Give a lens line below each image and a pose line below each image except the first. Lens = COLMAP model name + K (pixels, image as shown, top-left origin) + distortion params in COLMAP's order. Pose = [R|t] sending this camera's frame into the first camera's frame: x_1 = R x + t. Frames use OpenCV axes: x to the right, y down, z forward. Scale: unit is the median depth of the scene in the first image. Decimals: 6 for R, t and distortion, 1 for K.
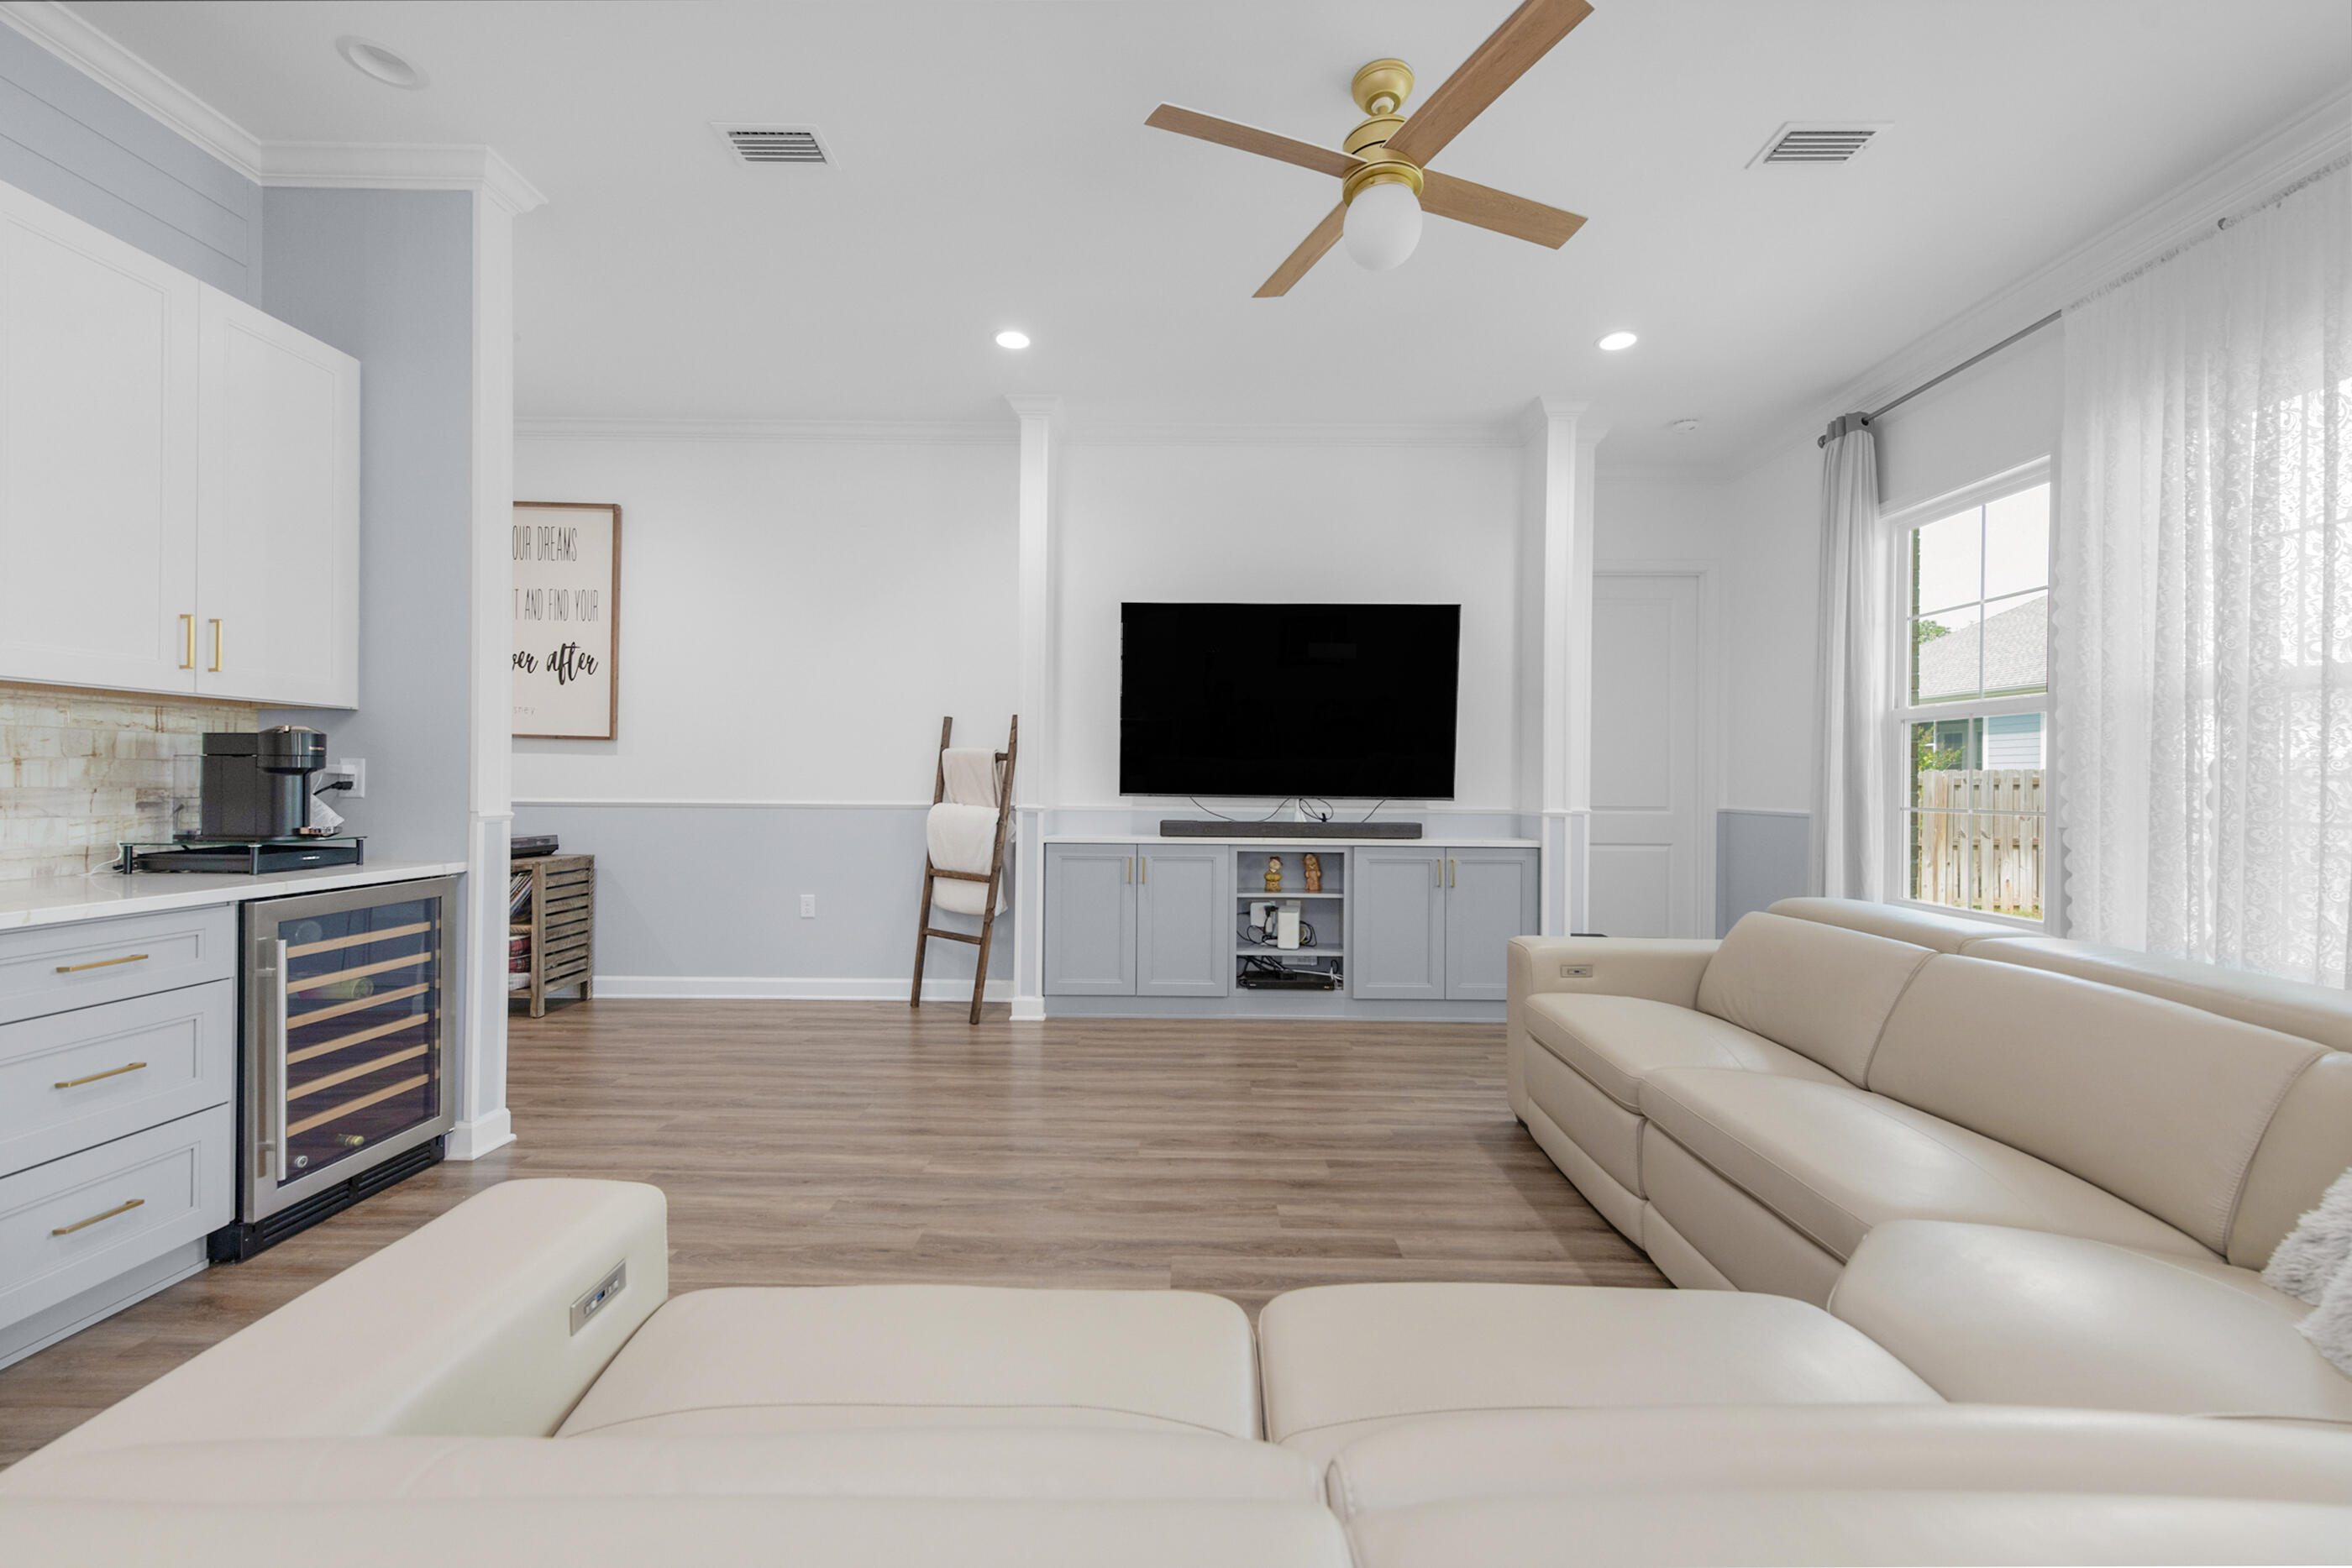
lens RADIAL K [[926.3, 0, 1170.9], [0, 926.3, 784.6], [0, 0, 1]] dist [0.007179, -0.001947]
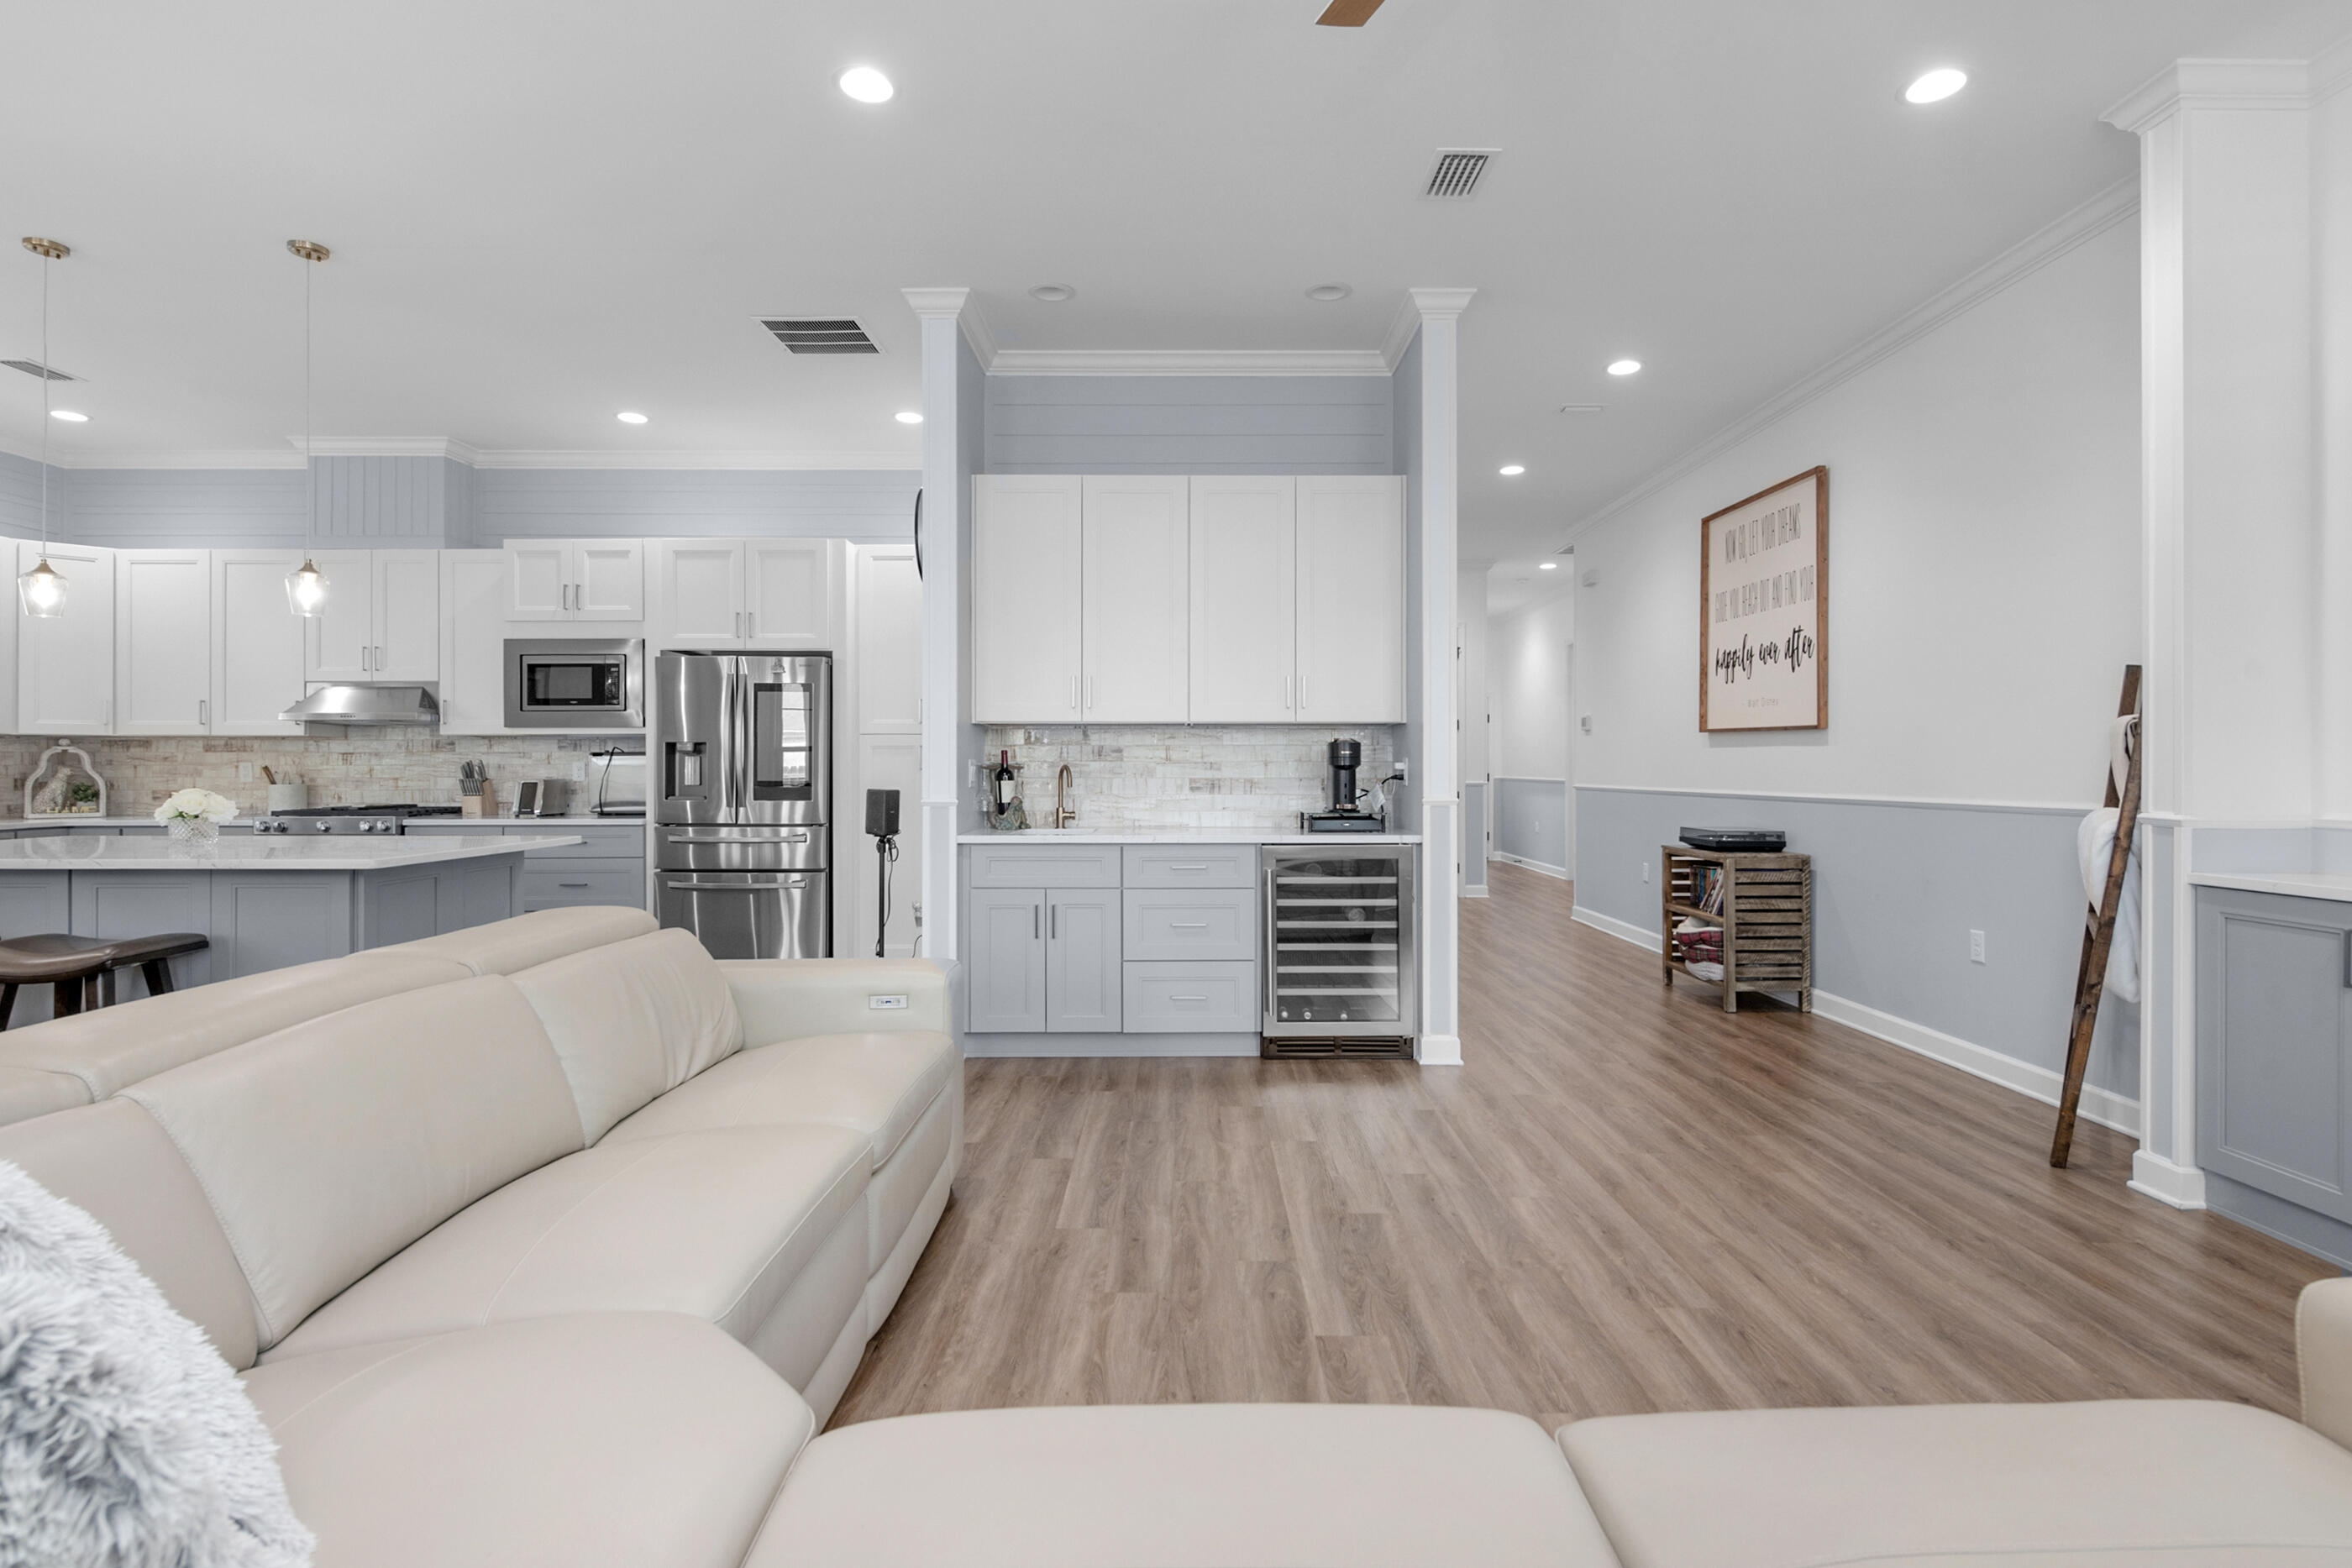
lens RADIAL K [[1143.7, 0, 1221.7], [0, 1143.7, 751.2], [0, 0, 1]] dist [0.013987, -0.005014]
pose [[0.047102, -0.022364, -0.998640, 0.514188], [-0.003935, 0.999737, -0.022574, 0.001379], [0.998882, 0.004993, 0.047001, 0.393130]]
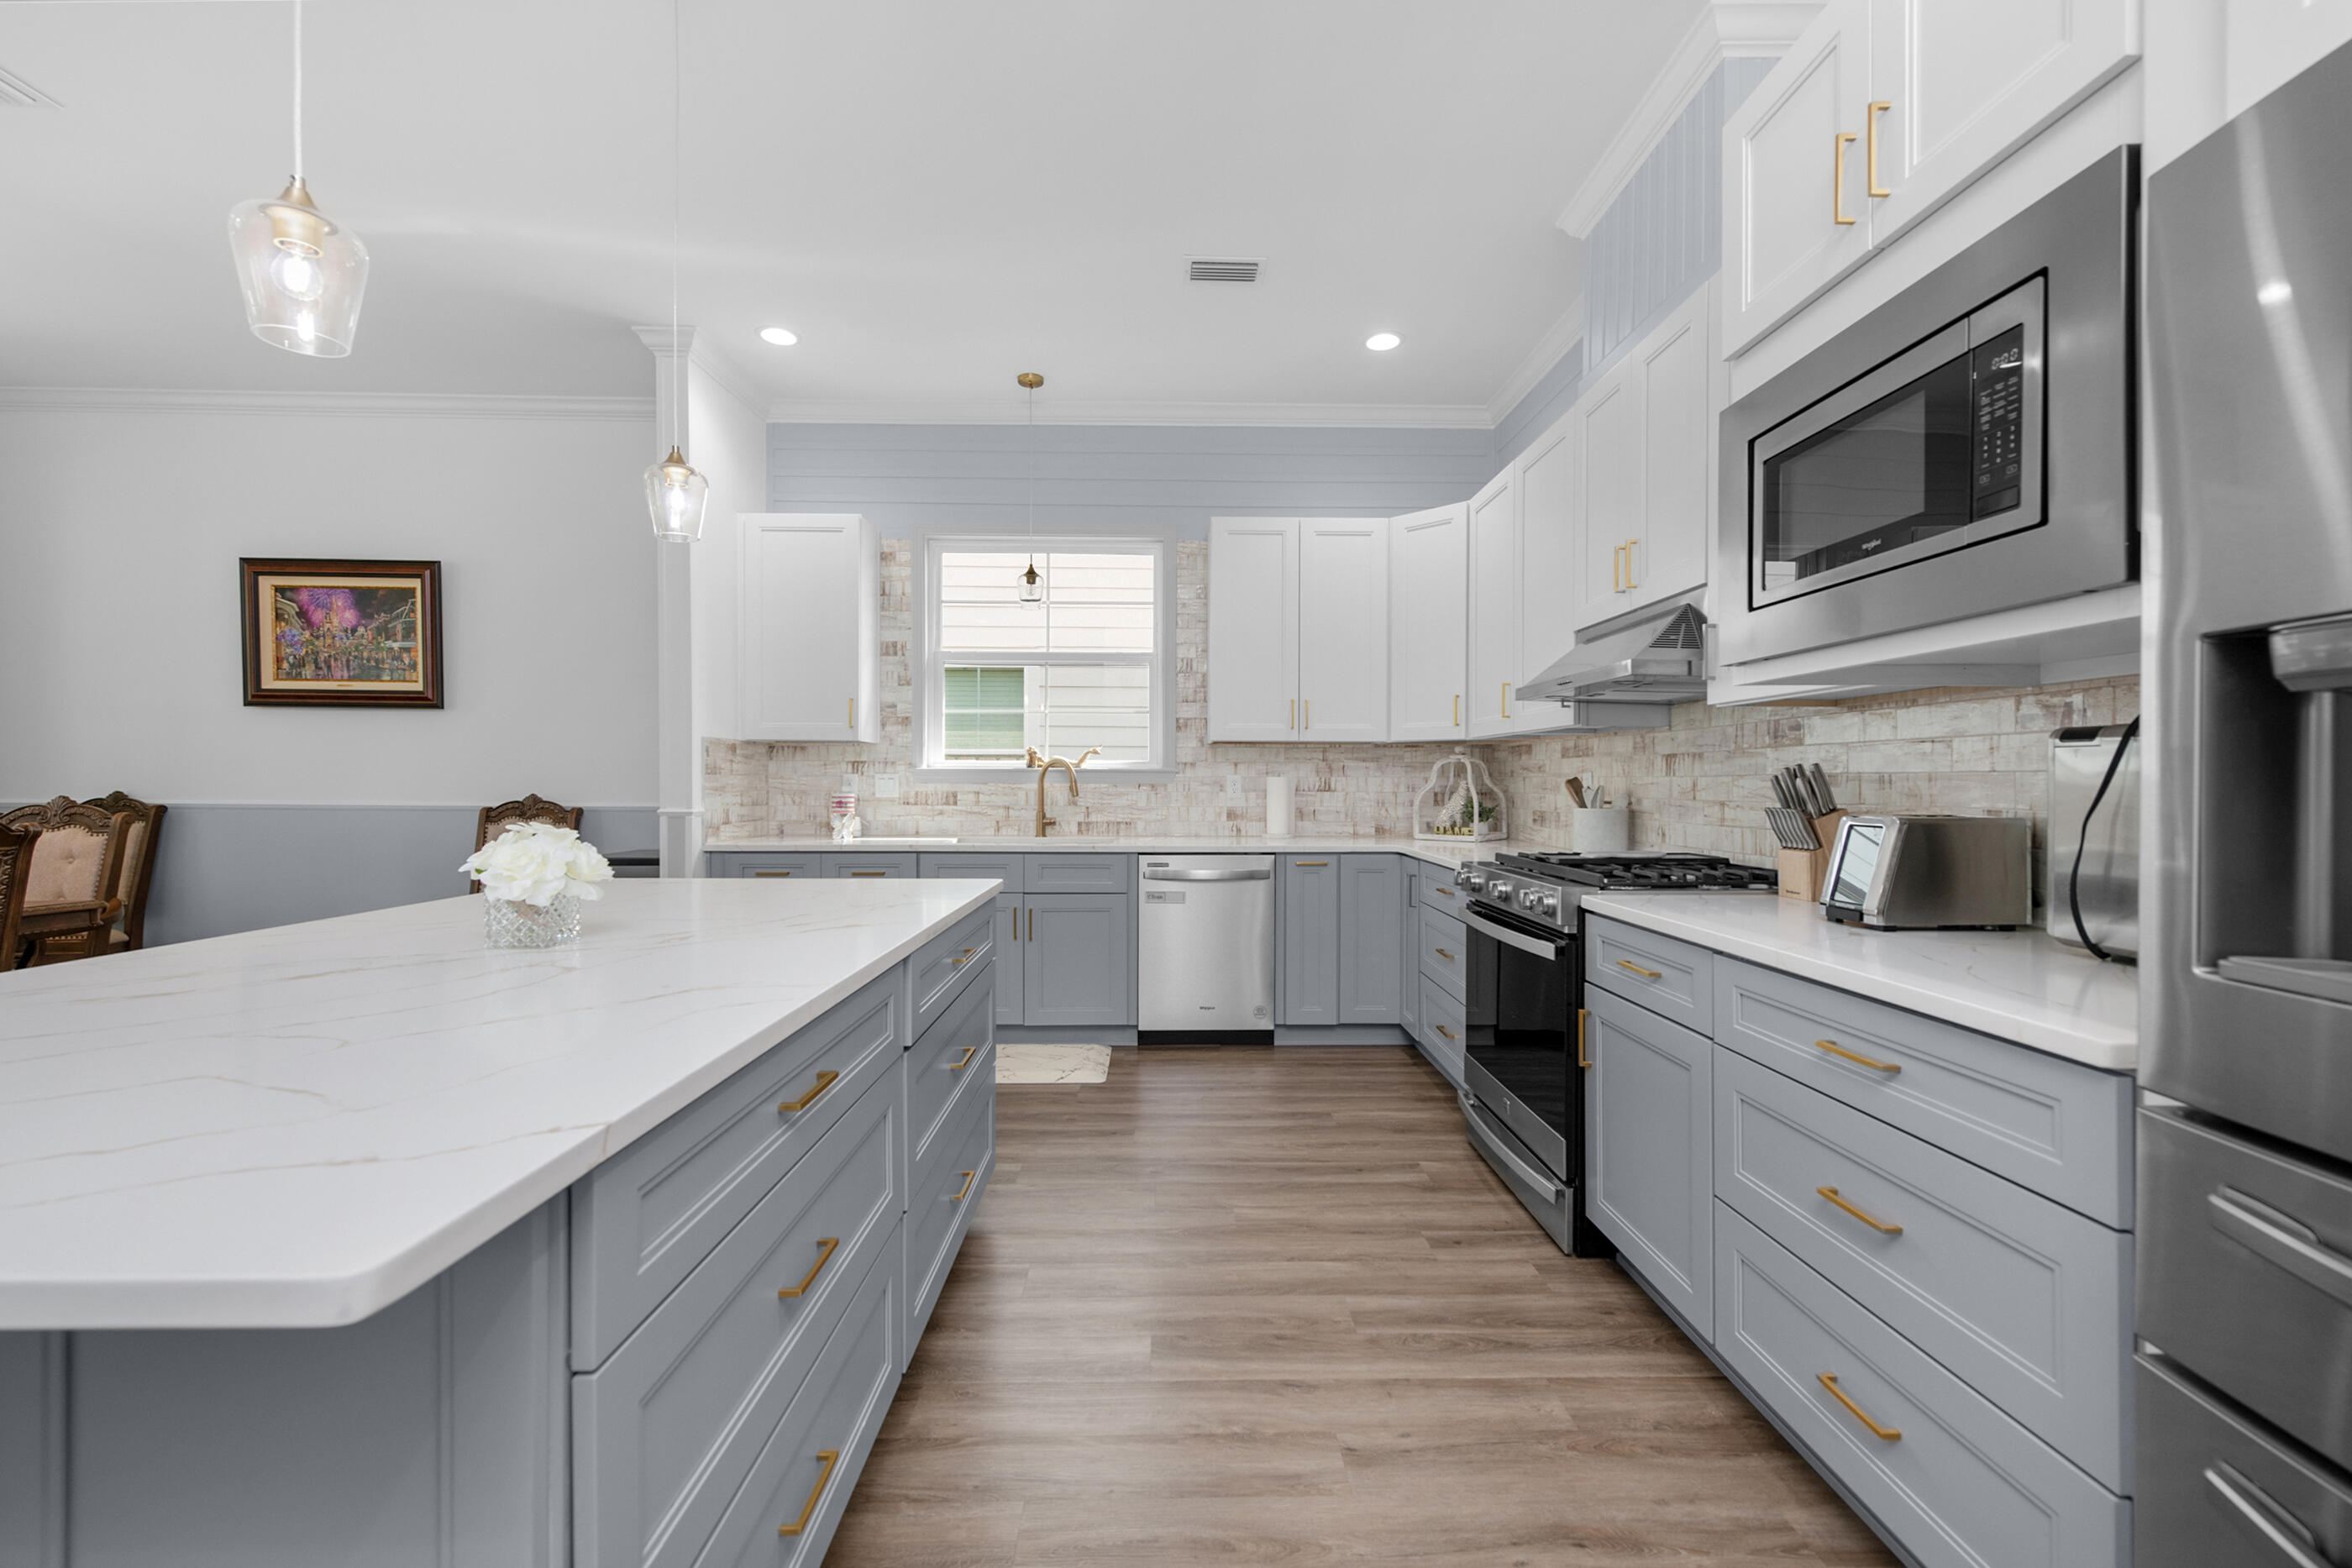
lens RADIAL K [[926.3, 0, 1139.4], [0, 926.3, 785.2], [0, 0, 1]] dist [0.007179, -0.001947]
pose [[-0.999600, -0.016491, -0.022975, -0.597286], [-0.016760, 0.999793, 0.011527, -0.004665], [0.022780, 0.011908, -0.999670, 0.002083]]
